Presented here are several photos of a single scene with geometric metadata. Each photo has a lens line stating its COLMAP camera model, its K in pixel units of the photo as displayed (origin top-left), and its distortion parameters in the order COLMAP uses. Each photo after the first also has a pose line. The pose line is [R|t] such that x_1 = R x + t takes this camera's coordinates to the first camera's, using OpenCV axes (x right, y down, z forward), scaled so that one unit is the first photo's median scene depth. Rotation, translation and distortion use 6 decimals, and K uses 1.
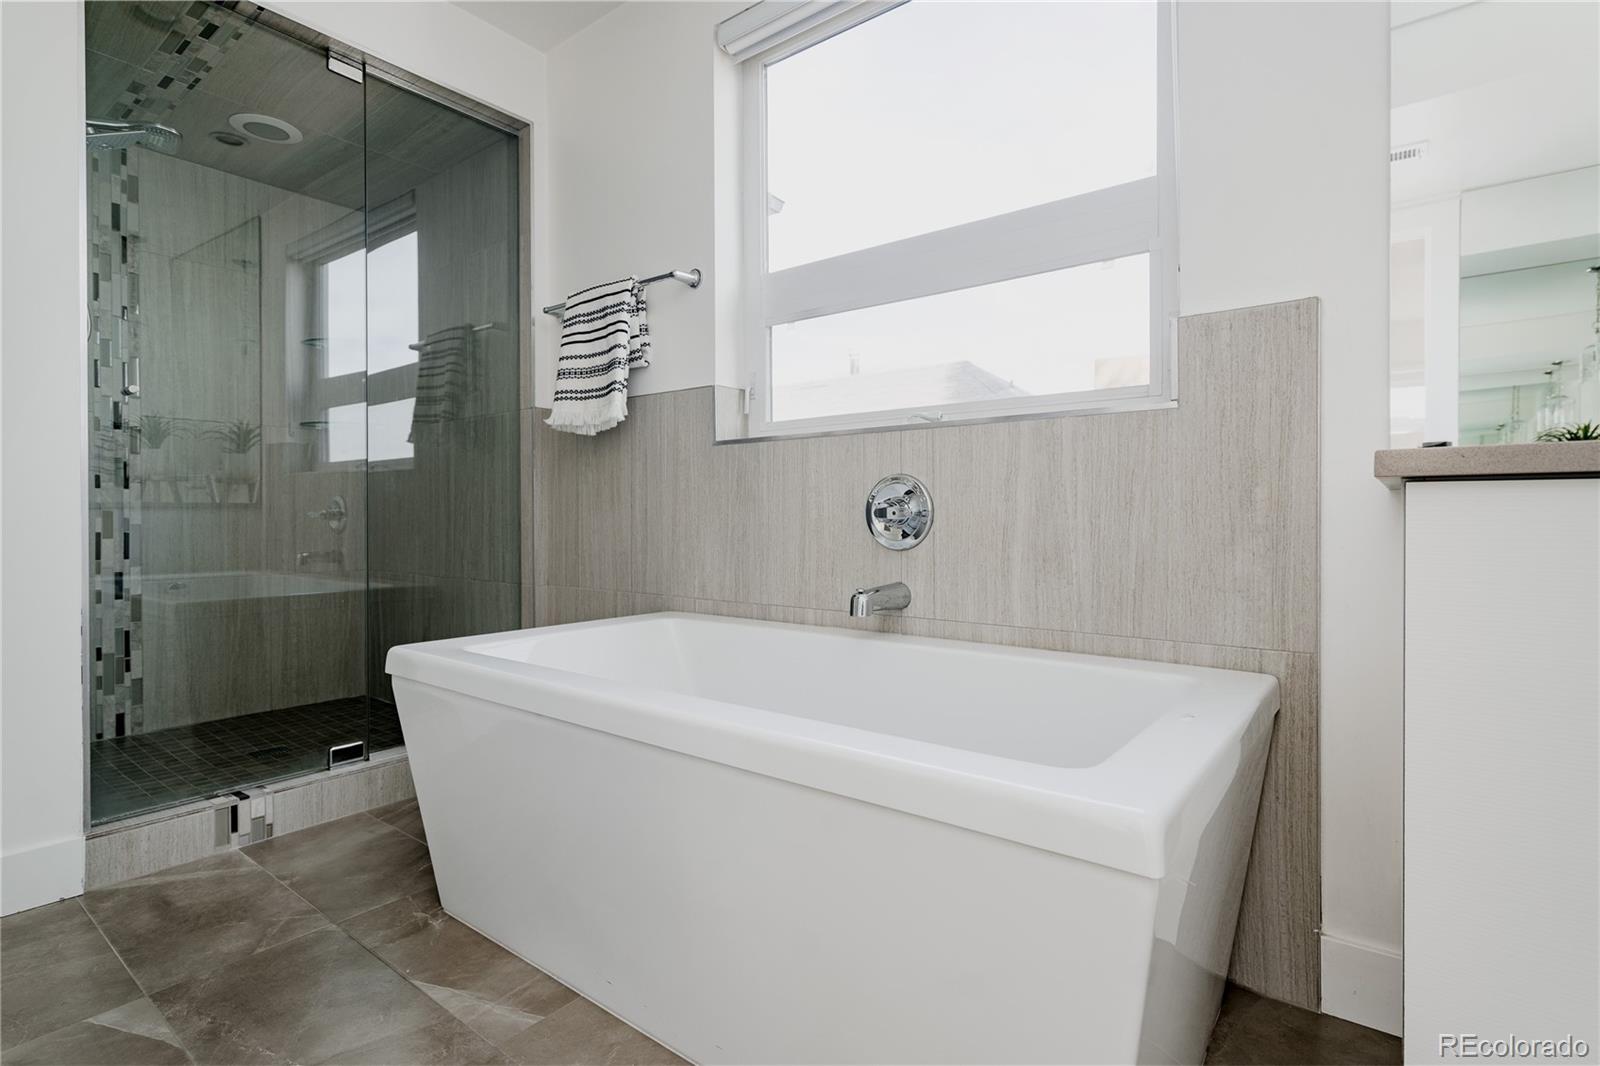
lens RADIAL K [[765.1, 0, 806.4], [0, 765.1, 533.0], [0, 0, 1]] dist [0.011052, -0.000950]
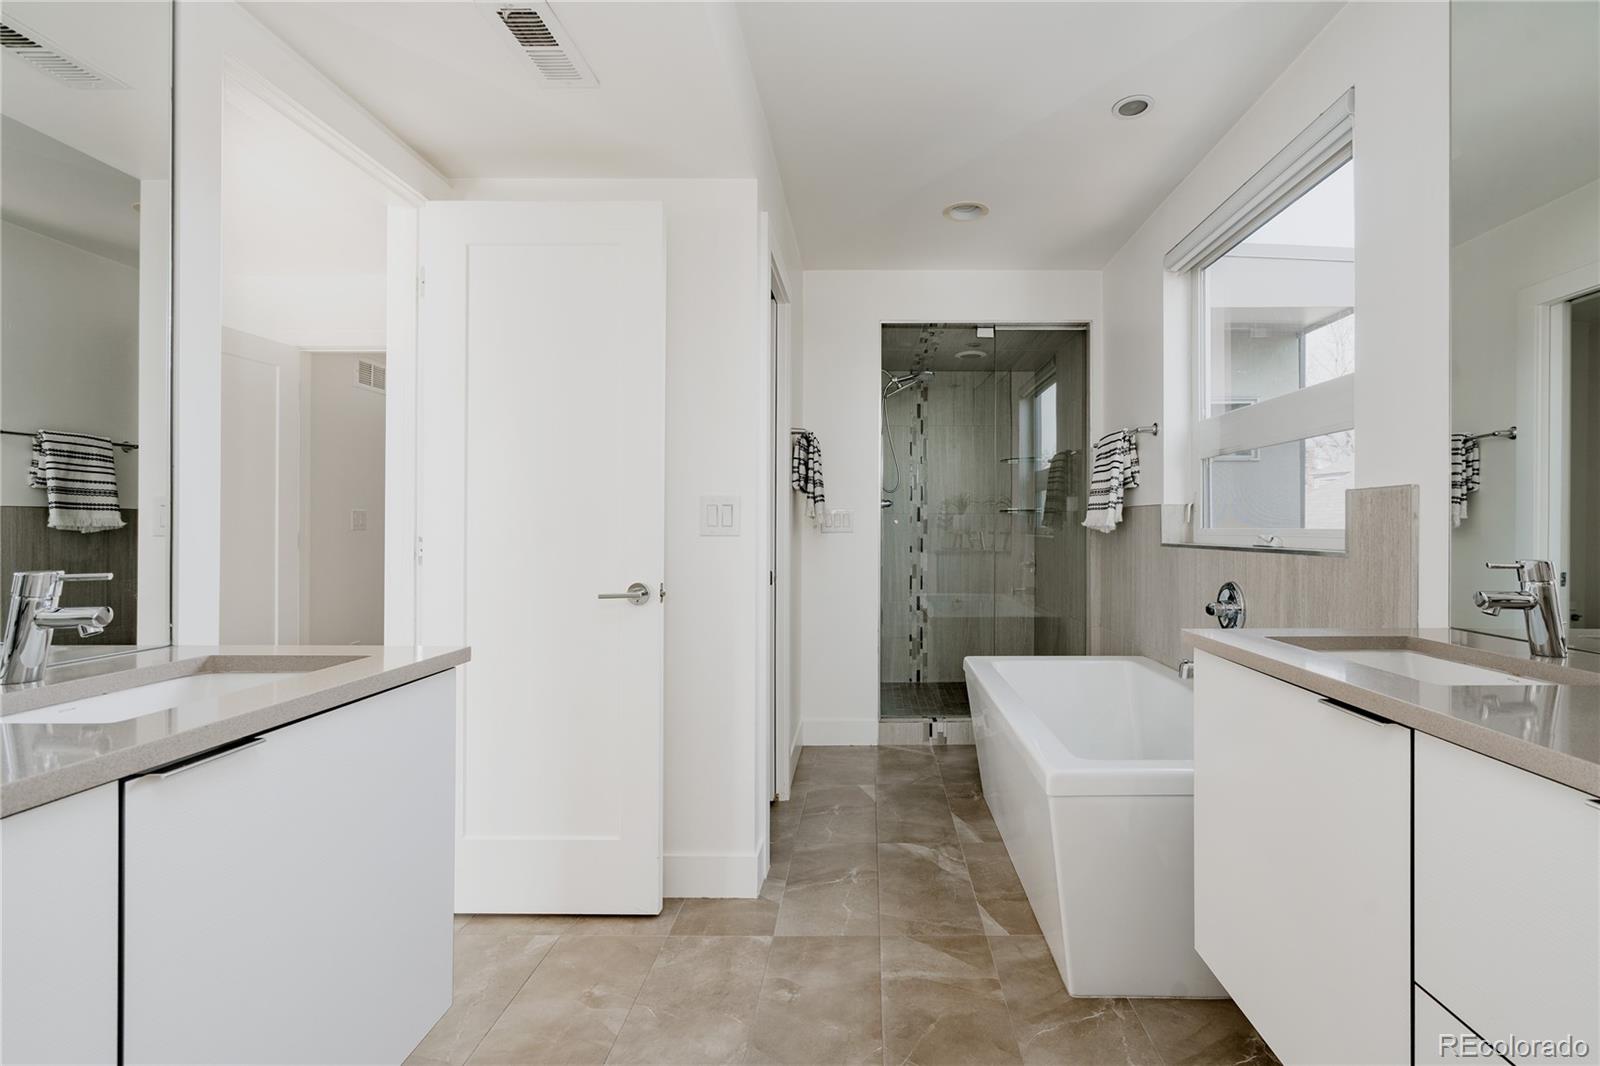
lens RADIAL K [[748.4, 0, 803.3], [0, 748.4, 536.3], [0, 0, 1]] dist [-0.000141, 0.000030]
pose [[0.539212, 0.000721, -0.842170, 0.672343], [-0.003073, 0.999995, -0.001112, -0.123564], [0.842164, 0.003187, 0.539211, -0.315836]]
